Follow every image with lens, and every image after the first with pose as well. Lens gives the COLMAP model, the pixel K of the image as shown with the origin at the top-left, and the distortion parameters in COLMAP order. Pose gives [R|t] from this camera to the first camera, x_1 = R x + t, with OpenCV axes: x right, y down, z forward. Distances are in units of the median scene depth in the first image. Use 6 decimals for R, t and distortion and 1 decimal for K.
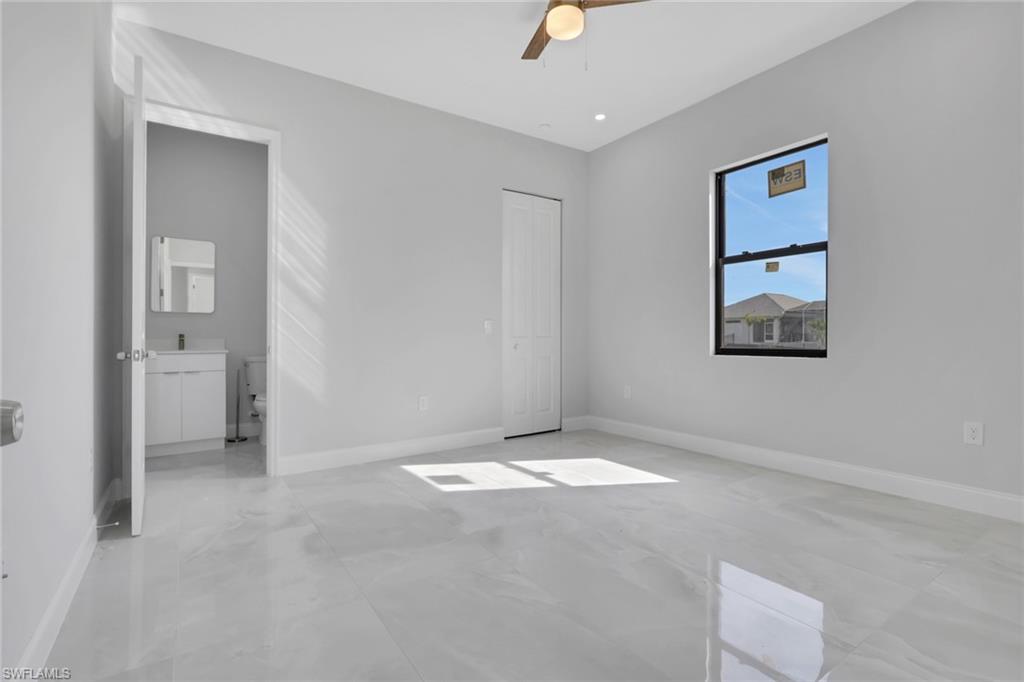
lens RADIAL K [[466.1, 0, 512.4], [0, 466.1, 336.1], [0, 0, 1]] dist [-0.004990, 0.000663]
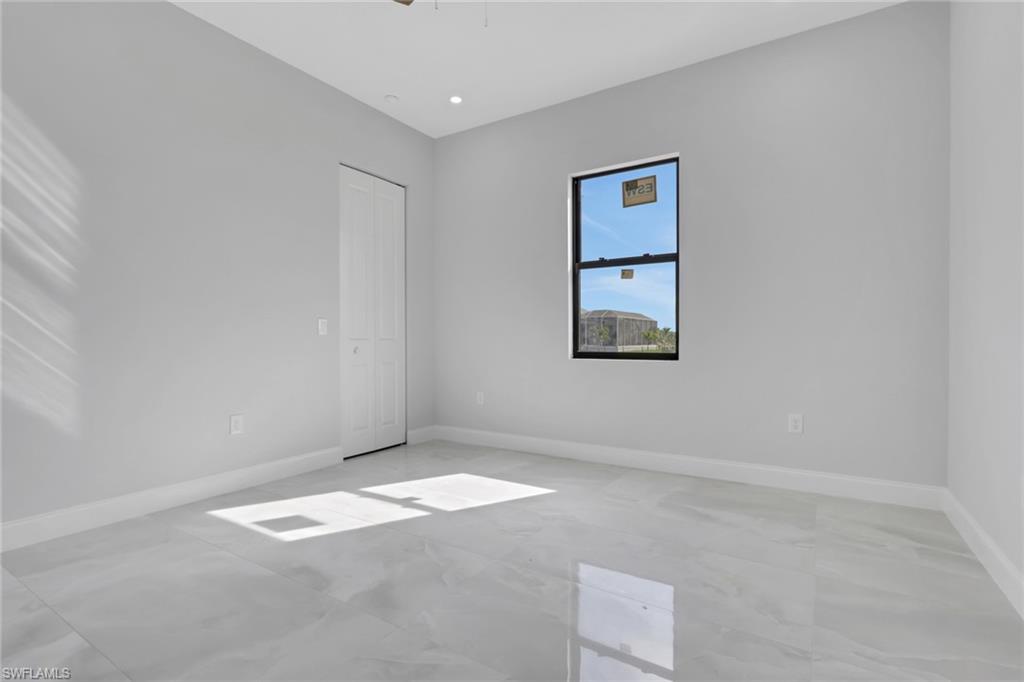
lens RADIAL K [[466.1, 0, 509.1], [0, 466.1, 347.2], [0, 0, 1]] dist [-0.004990, 0.000663]
pose [[0.917591, -0.001943, 0.397521, -0.101433], [-0.005045, 0.999851, 0.016533, -0.000210], [-0.397493, -0.017176, 0.917444, 0.140359]]
